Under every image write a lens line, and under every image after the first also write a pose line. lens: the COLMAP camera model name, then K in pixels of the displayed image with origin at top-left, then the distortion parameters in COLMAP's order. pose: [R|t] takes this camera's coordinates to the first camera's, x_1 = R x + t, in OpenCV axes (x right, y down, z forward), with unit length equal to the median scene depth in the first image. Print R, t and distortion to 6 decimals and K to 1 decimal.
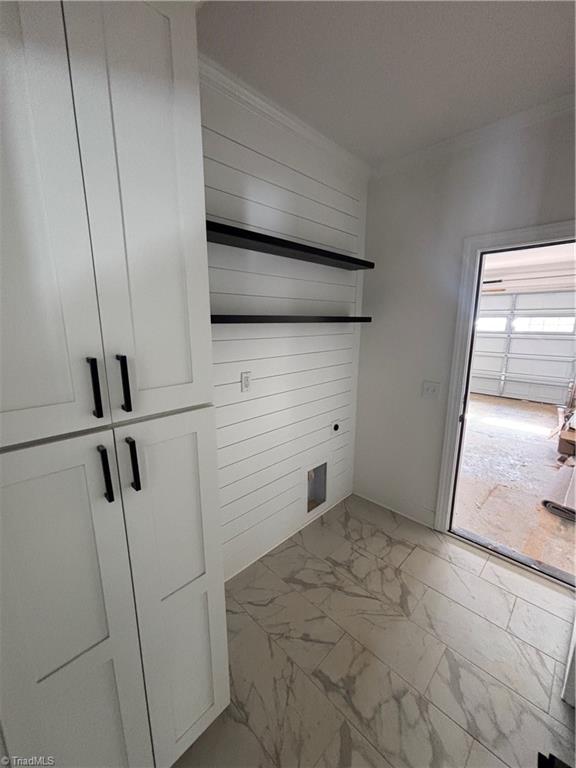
lens RADIAL K [[308.3, 0, 288.0], [0, 308.3, 384.0], [0, 0, 1]] dist [0.001490, 0.000105]
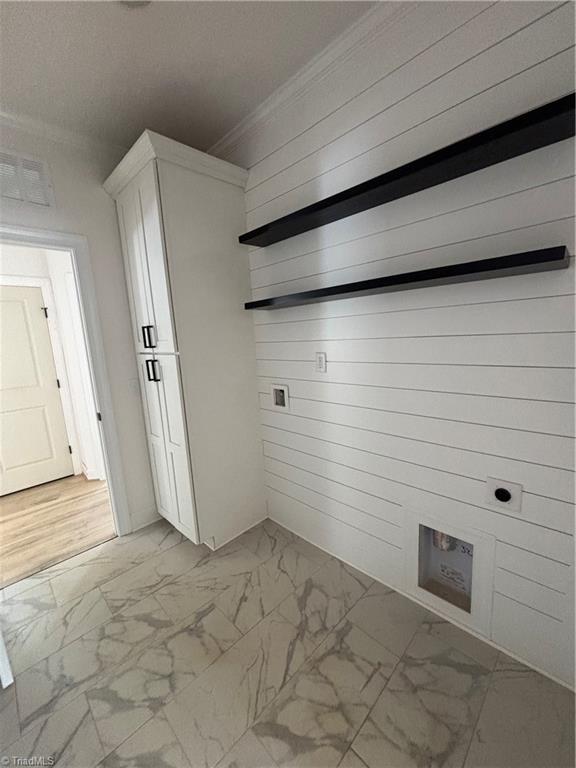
lens RADIAL K [[307.7, 0, 291.8], [0, 307.7, 384.6], [0, 0, 1]] dist [0.000603, -0.000476]
pose [[0.006826, 0.161927, -0.986779, 0.887805], [-0.144741, 0.976570, 0.159251, -0.088026], [0.989446, 0.141740, 0.030103, 0.917216]]
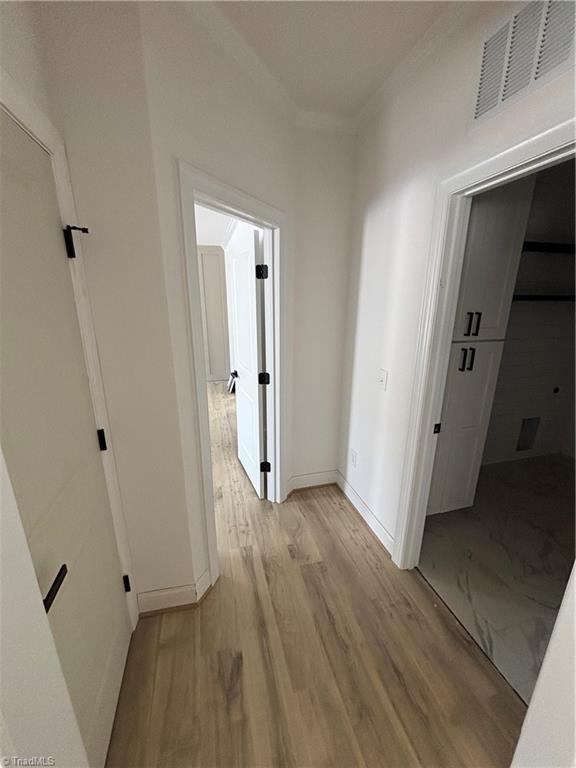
lens RADIAL K [[307.7, 0, 291.8], [0, 307.7, 384.6], [0, 0, 1]] dist [0.000603, -0.000476]
pose [[0.867034, 0.144910, -0.476711, -0.243123], [-0.110219, 0.988851, 0.100126, 0.164189], [0.485906, -0.034270, 0.873339, -0.781829]]
